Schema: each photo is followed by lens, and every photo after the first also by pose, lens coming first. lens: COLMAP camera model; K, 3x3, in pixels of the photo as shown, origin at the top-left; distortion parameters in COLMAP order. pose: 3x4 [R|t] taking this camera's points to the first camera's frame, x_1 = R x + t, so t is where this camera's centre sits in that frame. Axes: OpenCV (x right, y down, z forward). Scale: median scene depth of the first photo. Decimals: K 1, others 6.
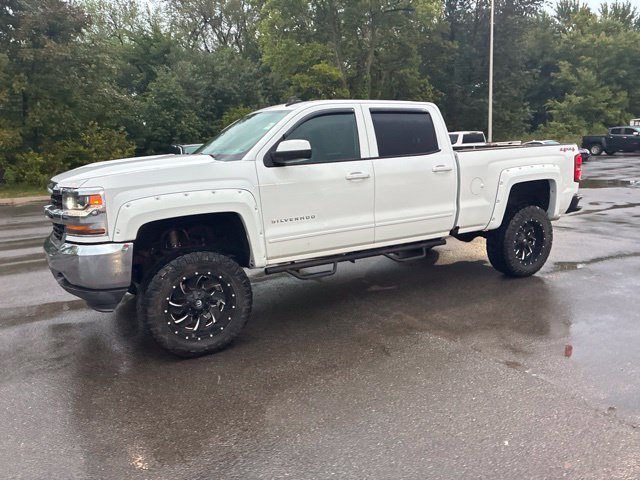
lens RADIAL K [[480.5, 0, 320.0], [0, 480.5, 240.0], [0, 0, 1]] dist [0.041285, -0.068875]
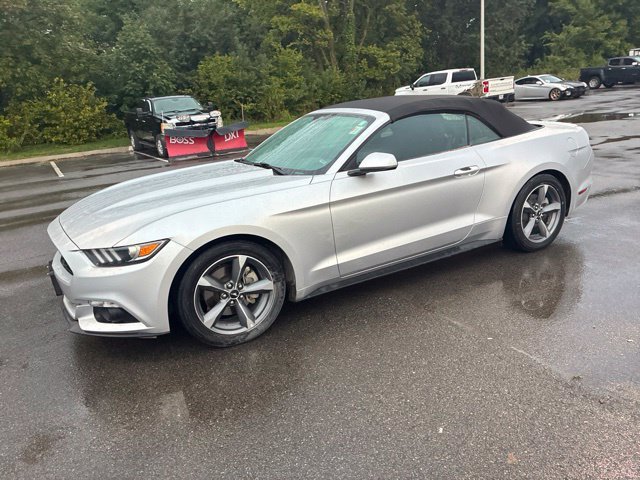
lens RADIAL K [[474.0, 0, 320.0], [0, 474.0, 240.0], [0, 0, 1]] dist [0.072747, -0.108351]
pose [[0.998739, -0.049599, -0.007726, 0.018527], [0.050125, 0.993652, 0.100711, 0.000355], [0.002682, -0.100971, 0.994886, 0.020056]]
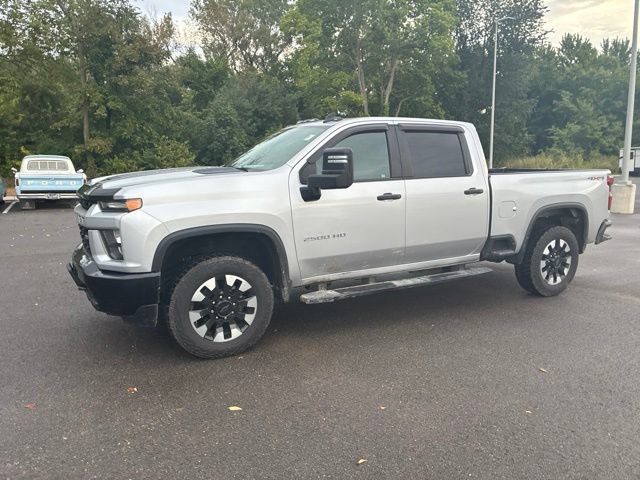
lens RADIAL K [[480.5, 0, 320.0], [0, 480.5, 240.0], [0, 0, 1]] dist [0.041285, -0.068875]
pose [[0.999258, 0.036334, -0.012795, -0.027920], [-0.036717, 0.998843, -0.031069, 0.023841], [0.011651, 0.031515, 0.999435, -0.113972]]
